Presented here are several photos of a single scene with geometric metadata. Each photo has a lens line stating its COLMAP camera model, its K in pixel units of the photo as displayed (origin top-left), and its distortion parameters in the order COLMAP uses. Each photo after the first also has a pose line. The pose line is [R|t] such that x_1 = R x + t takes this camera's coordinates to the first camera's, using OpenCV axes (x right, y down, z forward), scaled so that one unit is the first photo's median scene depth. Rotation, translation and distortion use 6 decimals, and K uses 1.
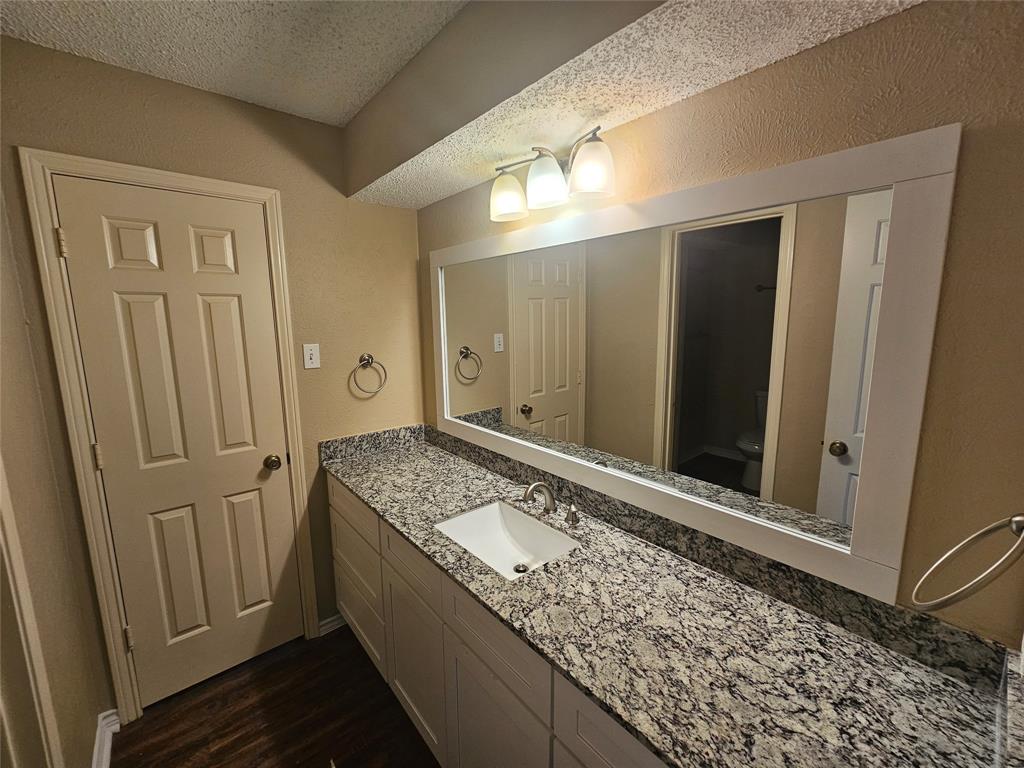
lens RADIAL K [[420.0, 0, 510.8], [0, 420.0, 385.4], [0, 0, 1]] dist [-0.003088, 0.001067]
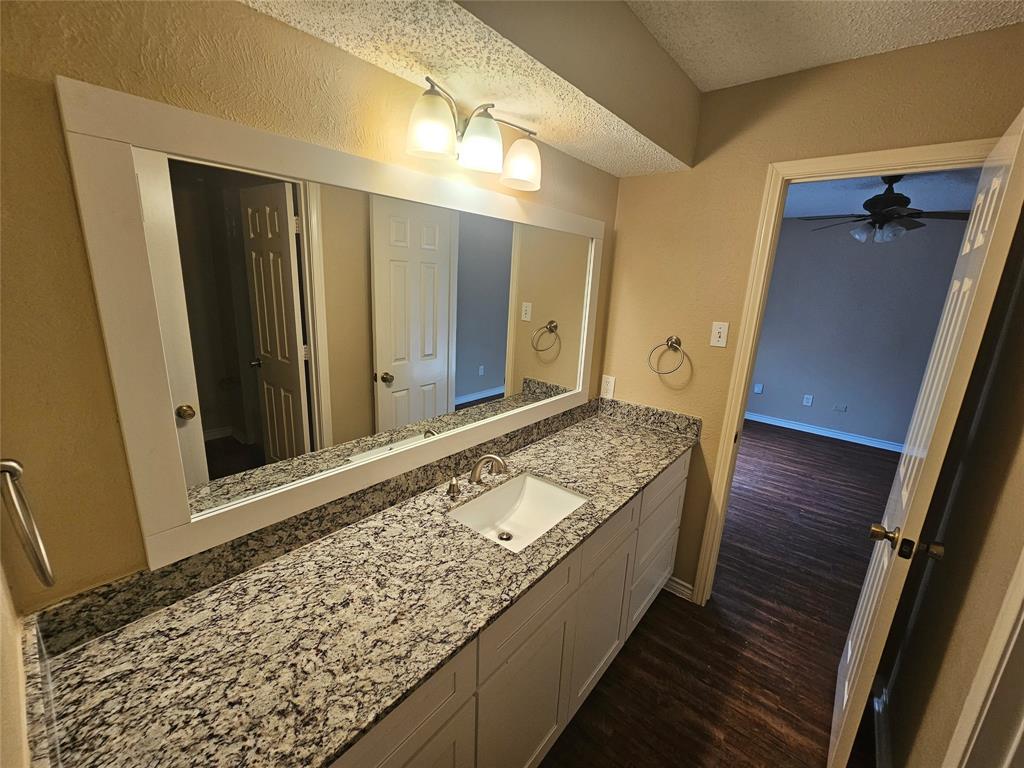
lens RADIAL K [[420.0, 0, 512.7], [0, 420.0, 386.4], [0, 0, 1]] dist [-0.003088, 0.001067]
pose [[-0.181104, -0.239452, 0.953868, -0.906011], [0.123311, 0.956723, 0.263581, -0.196032], [-0.975703, 0.165358, -0.143740, 1.099857]]
